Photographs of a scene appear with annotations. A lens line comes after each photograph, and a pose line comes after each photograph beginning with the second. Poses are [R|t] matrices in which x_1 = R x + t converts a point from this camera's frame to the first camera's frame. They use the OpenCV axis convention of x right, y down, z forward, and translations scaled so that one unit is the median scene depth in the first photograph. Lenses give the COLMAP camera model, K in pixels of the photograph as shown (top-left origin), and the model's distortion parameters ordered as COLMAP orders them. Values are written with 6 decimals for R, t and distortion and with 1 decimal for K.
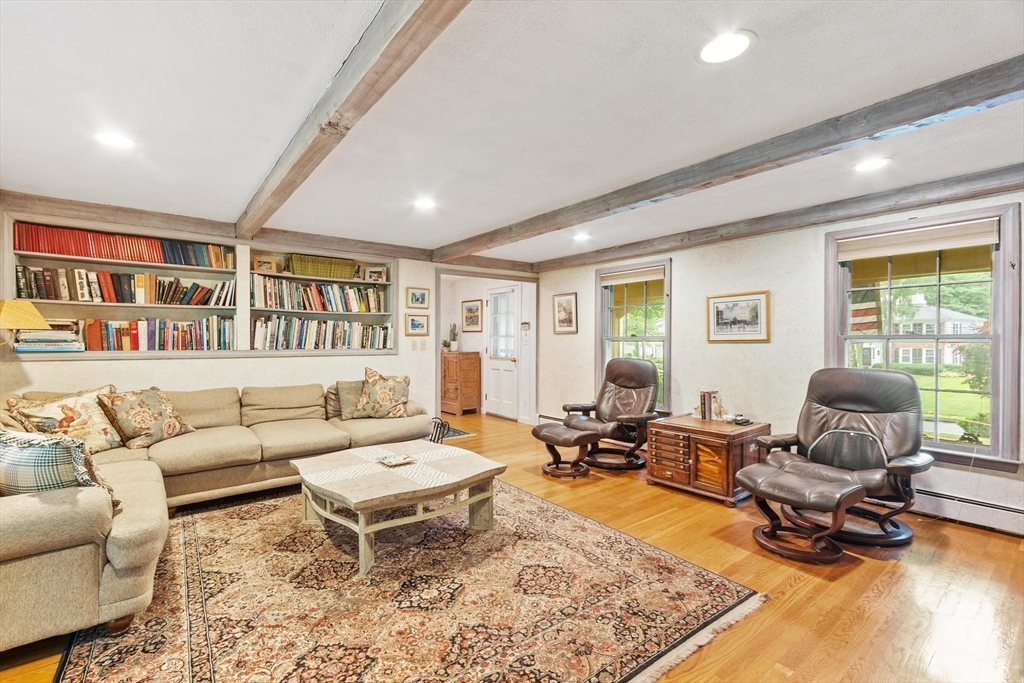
lens RADIAL K [[448.2, 0, 489.4], [0, 448.2, 339.9], [0, 0, 1]] dist [-0.000945, -0.000027]
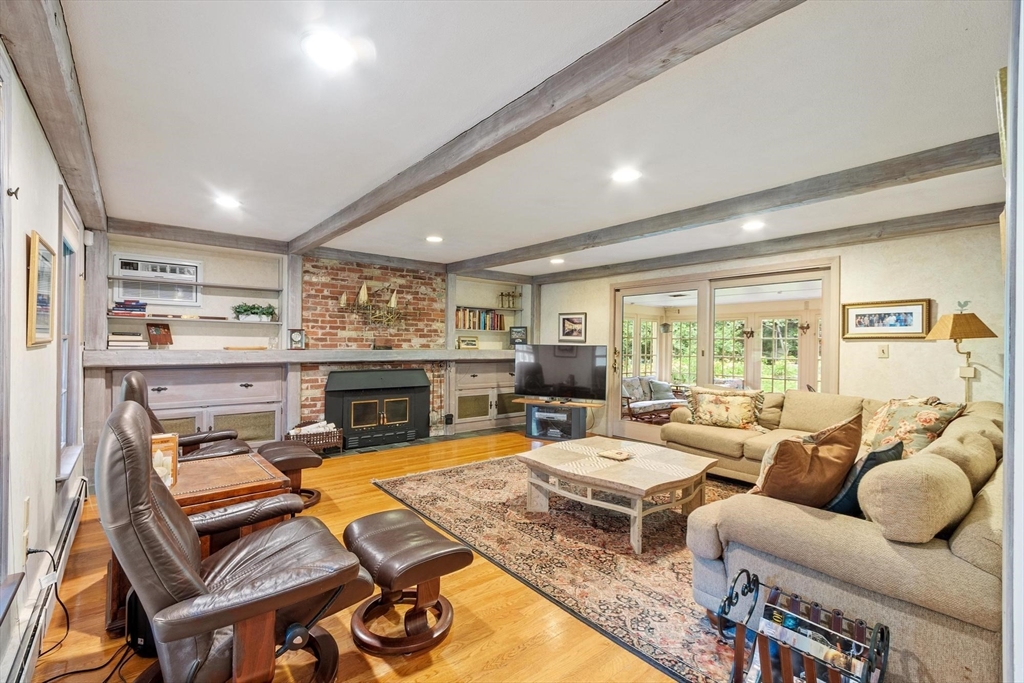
lens RADIAL K [[448.2, 0, 489.4], [0, 448.2, 339.9], [0, 0, 1]] dist [-0.000945, -0.000027]
pose [[-0.999710, -0.009928, -0.021949, 0.132118], [-0.009864, 0.999947, -0.003005, -0.009006], [0.021978, -0.002787, -0.999755, 2.121116]]
